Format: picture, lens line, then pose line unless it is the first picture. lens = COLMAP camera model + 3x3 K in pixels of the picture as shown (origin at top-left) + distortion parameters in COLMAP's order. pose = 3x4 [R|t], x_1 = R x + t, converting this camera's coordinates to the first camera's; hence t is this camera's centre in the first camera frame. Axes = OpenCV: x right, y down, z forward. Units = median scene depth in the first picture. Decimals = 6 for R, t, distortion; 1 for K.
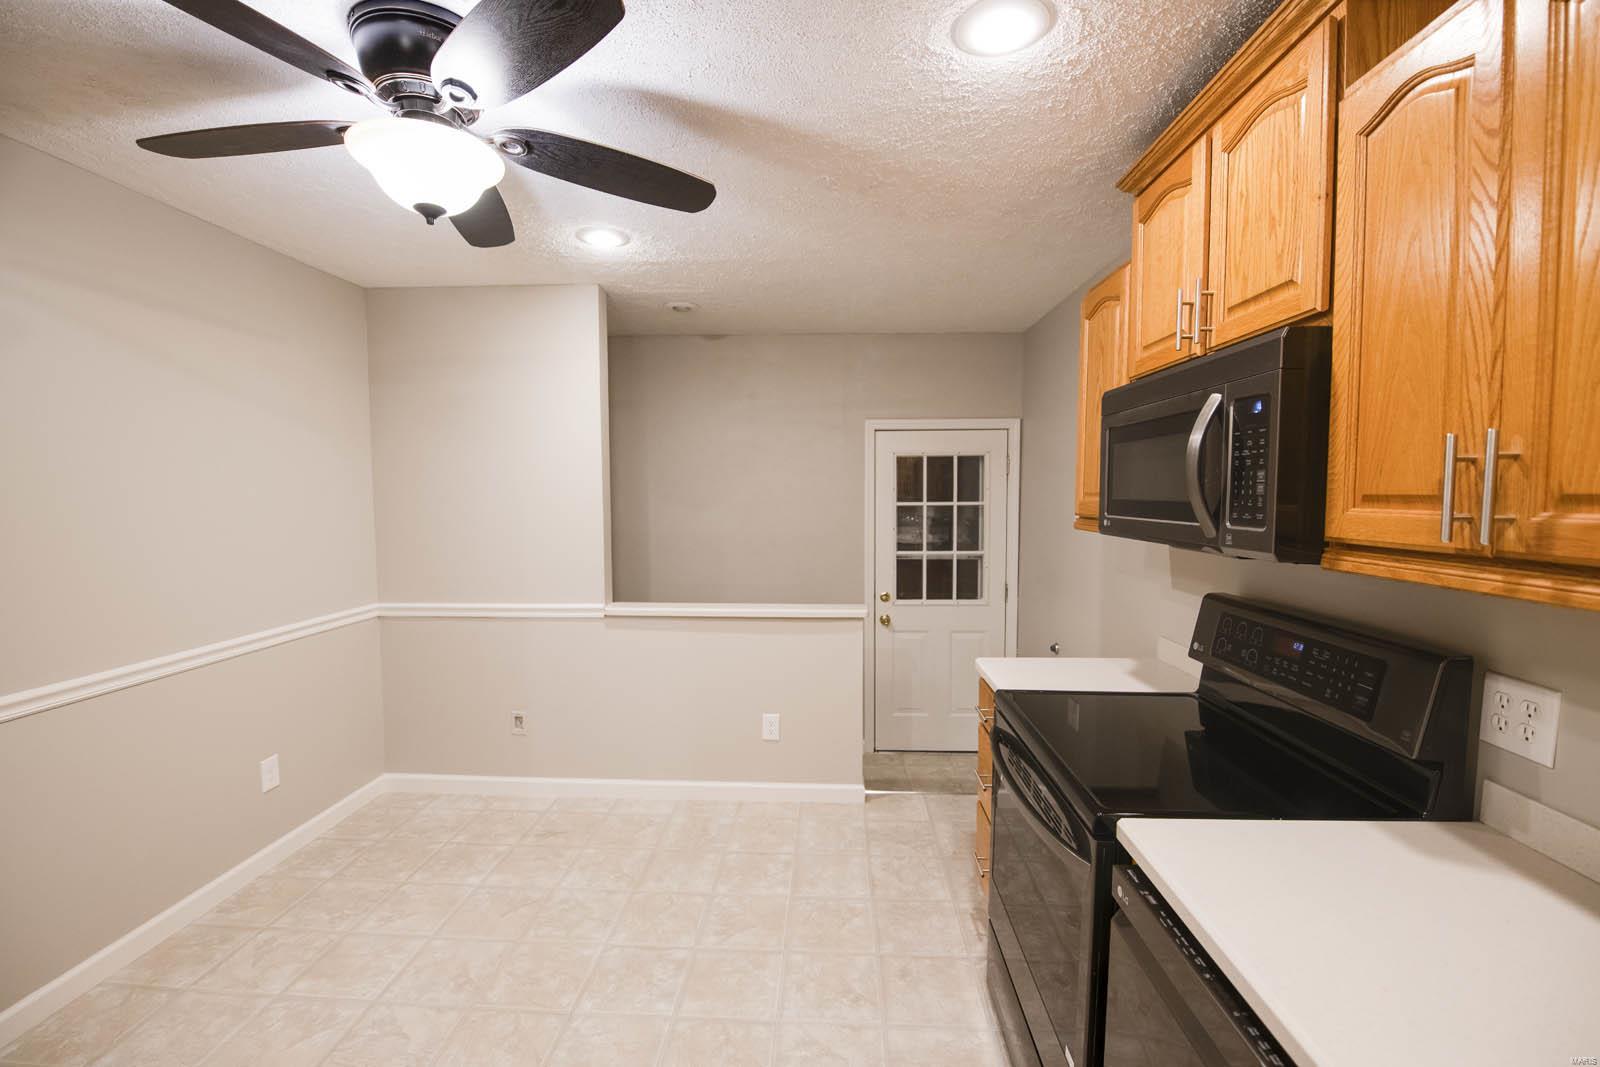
lens RADIAL K [[673.6, 0, 802.2], [0, 673.6, 535.3], [0, 0, 1]] dist [-0.016820, -0.000502]
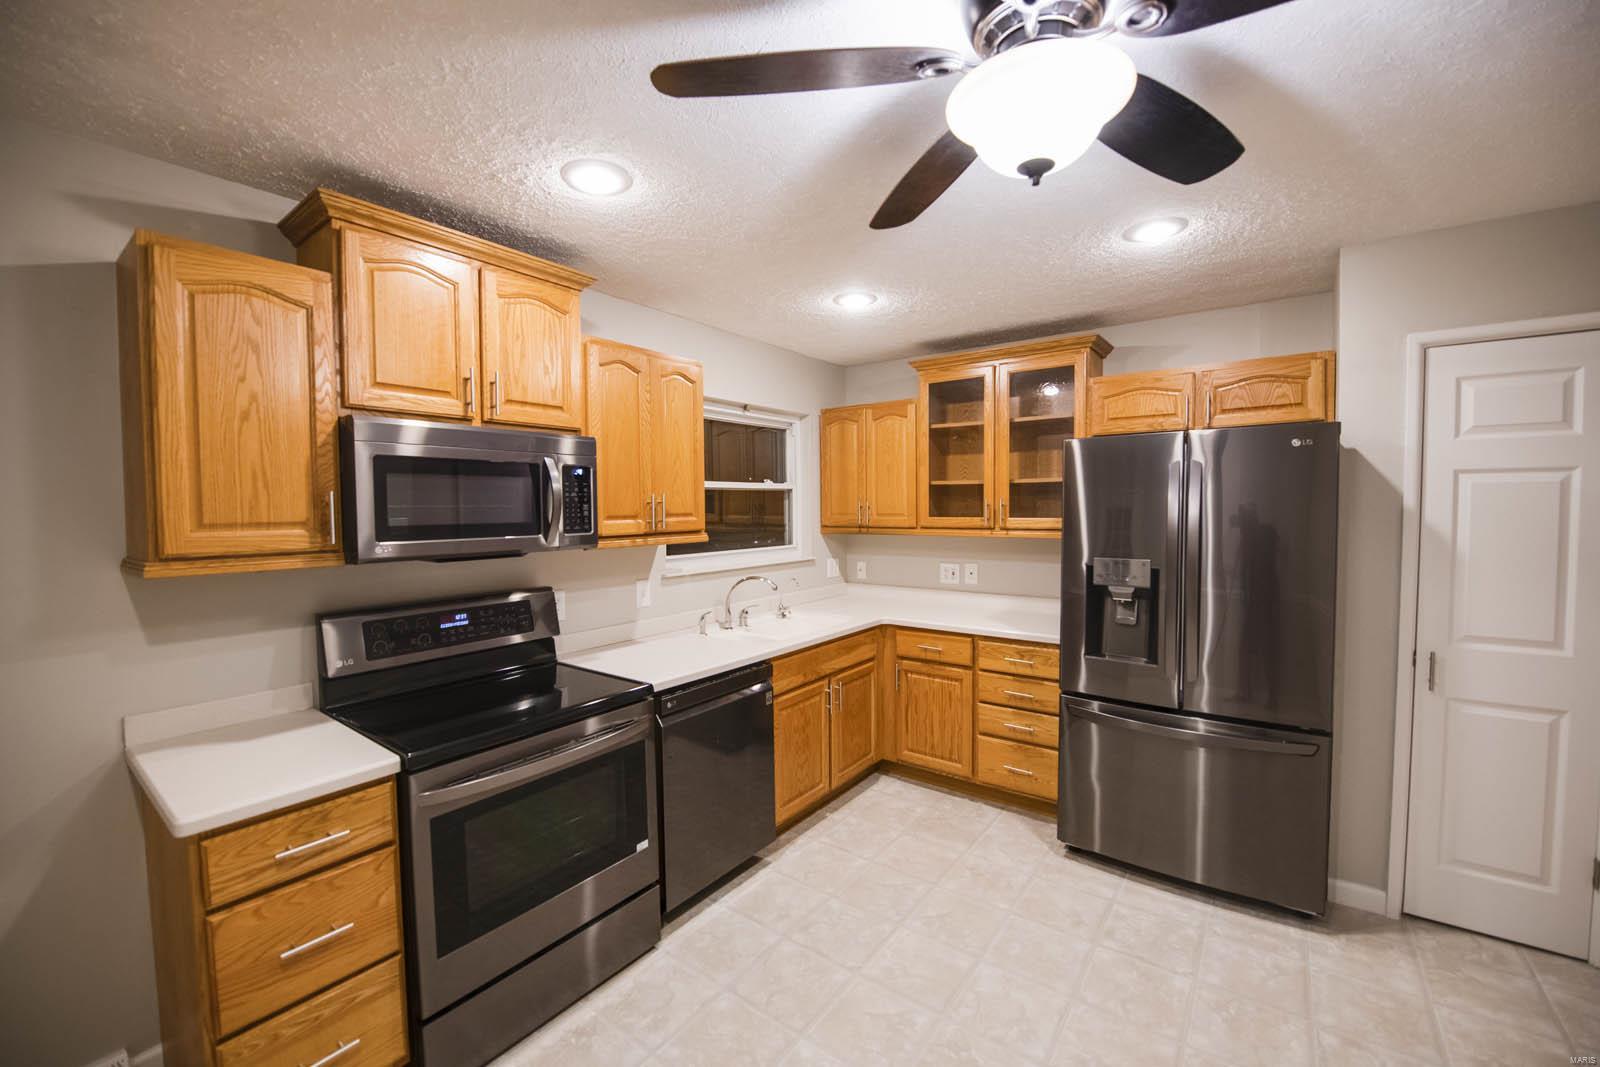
lens RADIAL K [[637.1, 0, 801.5], [0, 637.1, 532.9], [0, 0, 1]] dist [-0.013771, -0.002834]
pose [[-0.829099, -0.016325, 0.558863, -0.426666], [0.045074, 0.994368, 0.095917, -0.077024], [-0.557282, 0.104715, -0.823694, 1.034226]]
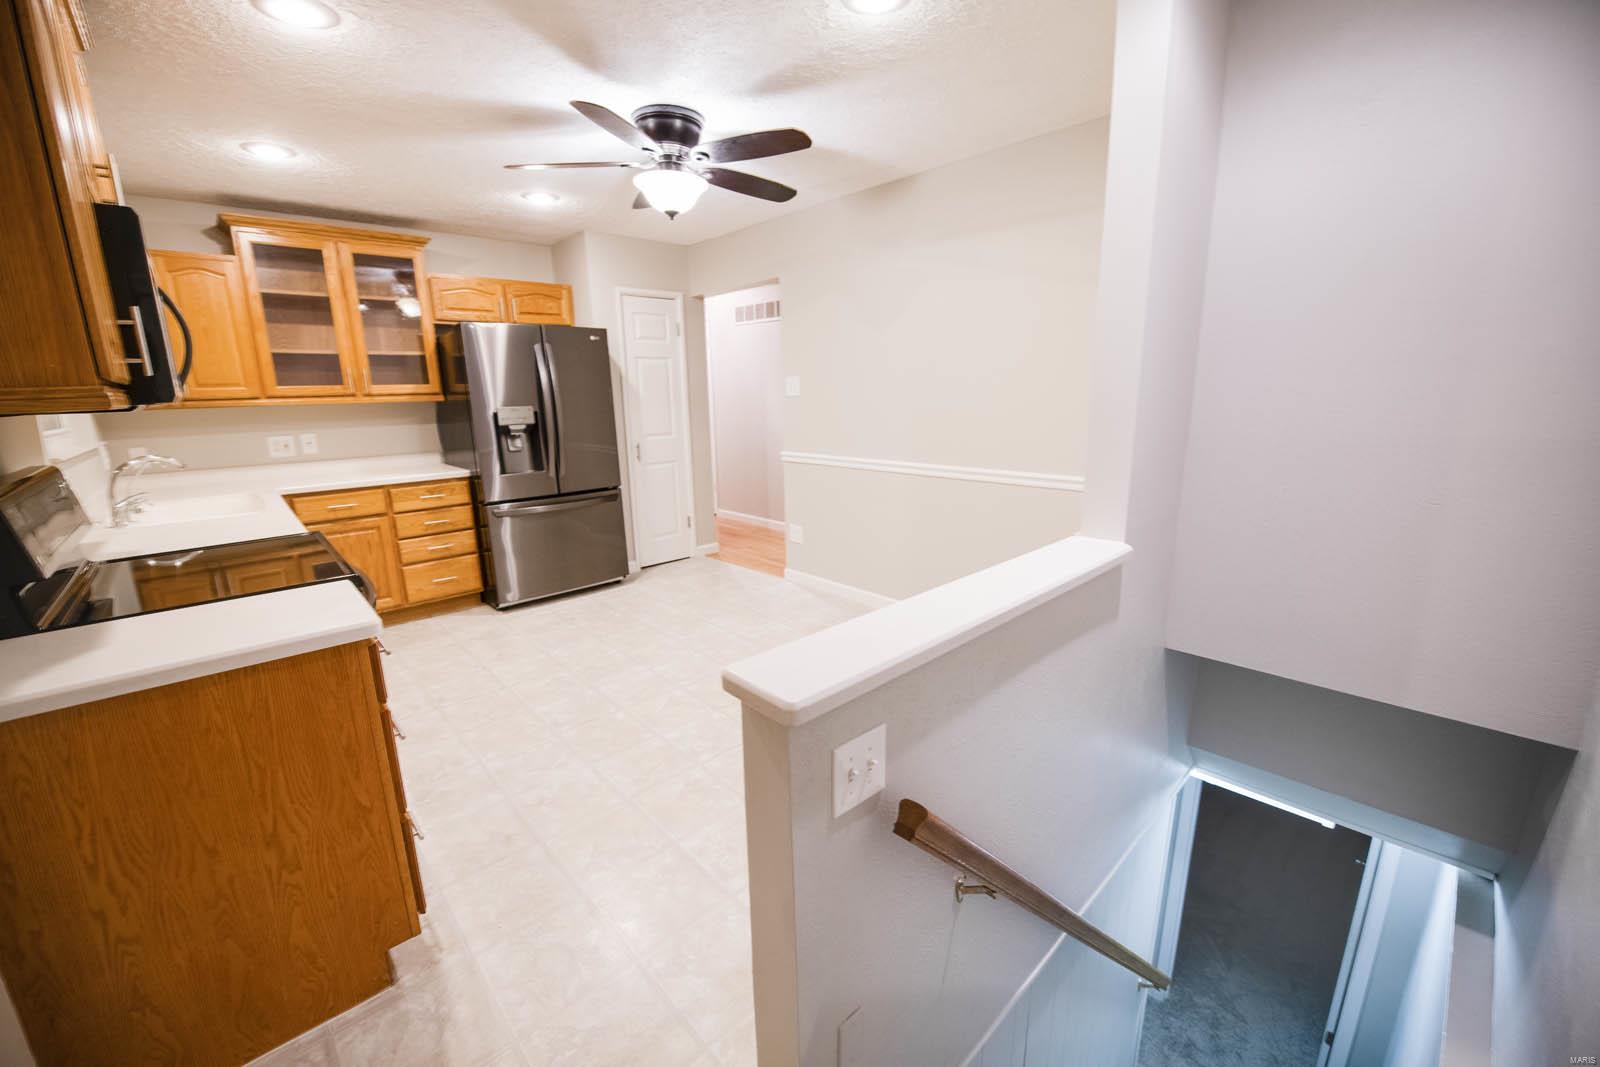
lens RADIAL K [[637.3, 0, 803.8], [0, 637.3, 530.6], [0, 0, 1]] dist [-0.016418, -0.001302]
pose [[-0.696763, 0.170066, -0.696849, 0.350312], [-0.027971, 0.964306, 0.263307, -0.053245], [0.716755, 0.202954, -0.667137, 1.526306]]
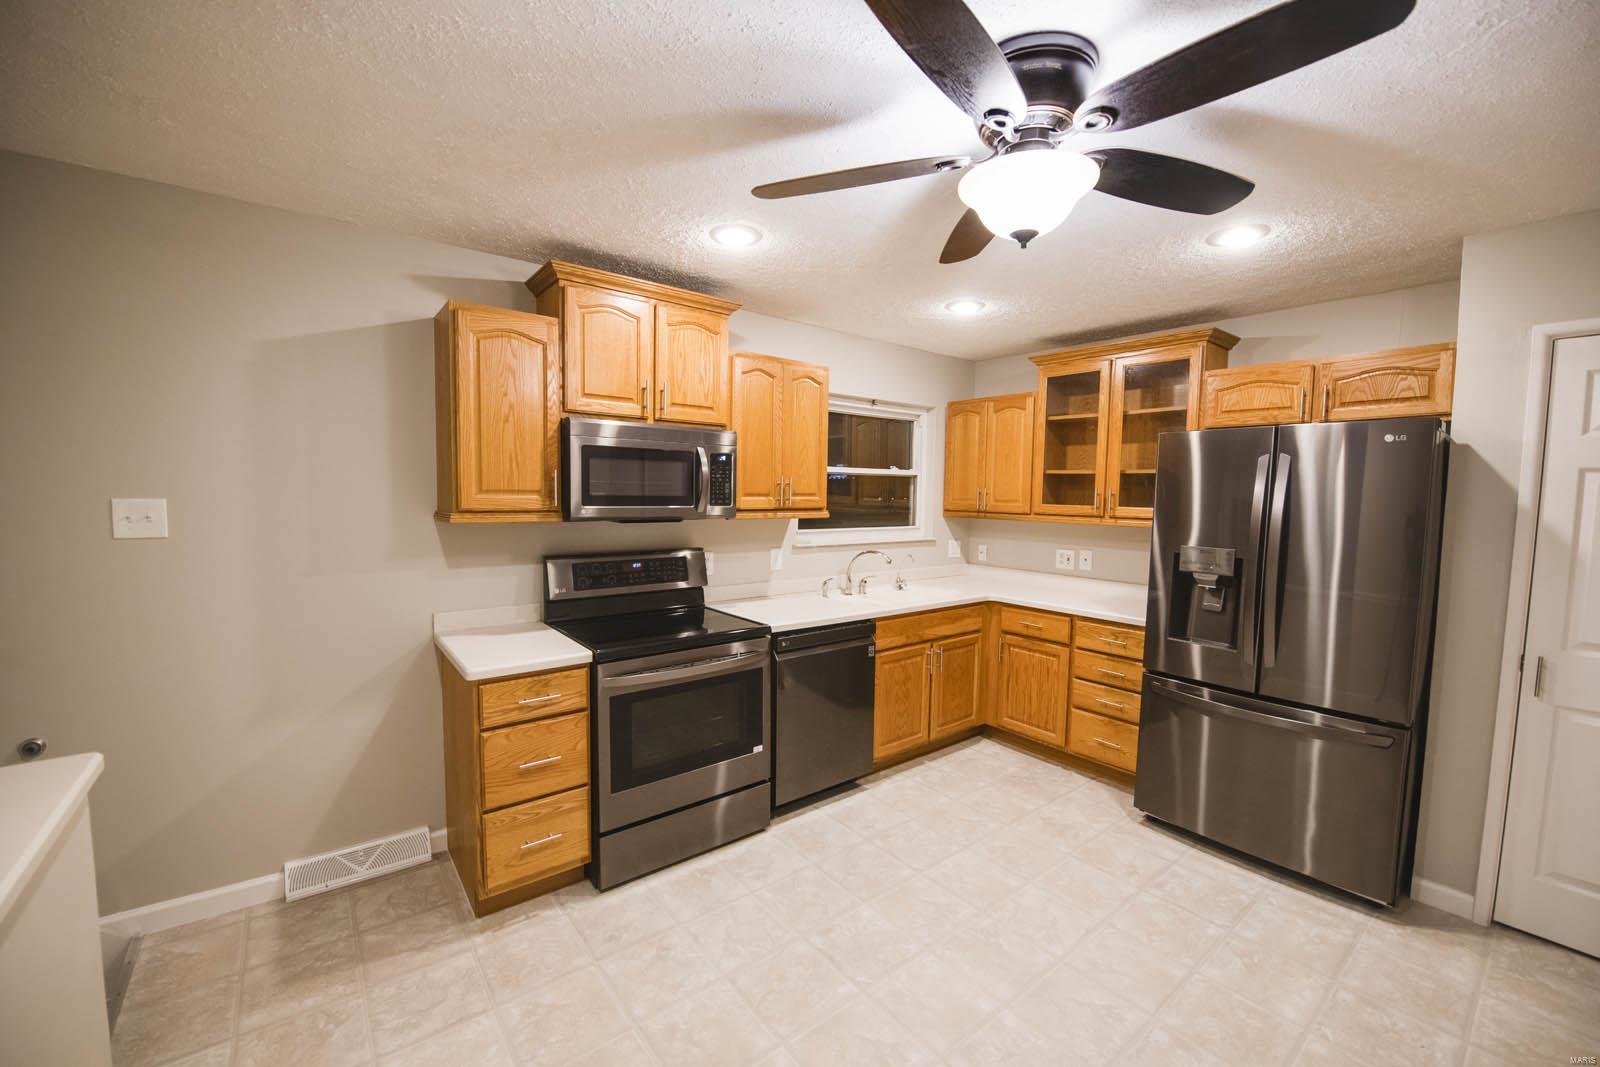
lens RADIAL K [[637.1, 0, 801.5], [0, 637.1, 532.9], [0, 0, 1]] dist [-0.013771, -0.002834]
pose [[-0.656843, -0.060734, 0.751578, -0.631458], [0.032712, 0.993517, 0.108874, -0.077396], [-0.753318, 0.096098, -0.650598, 1.117658]]
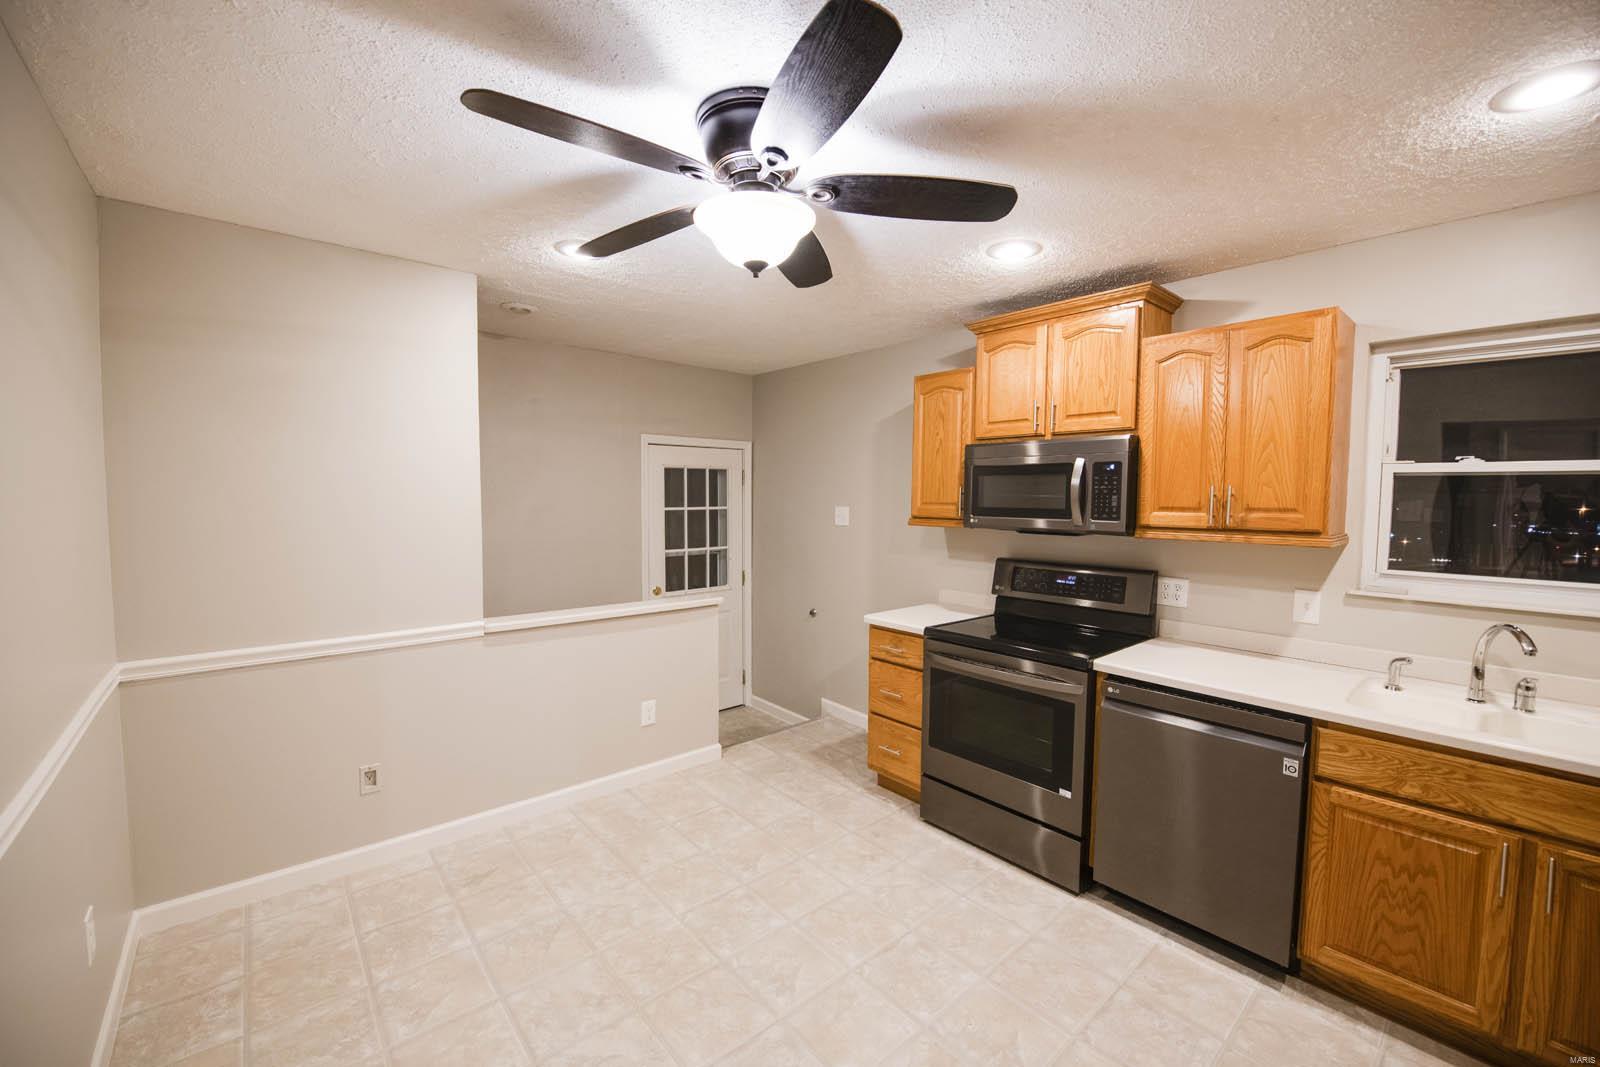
lens RADIAL K [[637.3, 0, 803.8], [0, 637.3, 530.6], [0, 0, 1]] dist [-0.016418, -0.001302]
pose [[0.723407, -0.032332, 0.689664, -0.725090], [0.036516, 0.999297, 0.008545, -0.016469], [-0.689455, 0.019003, 0.724079, 0.081351]]
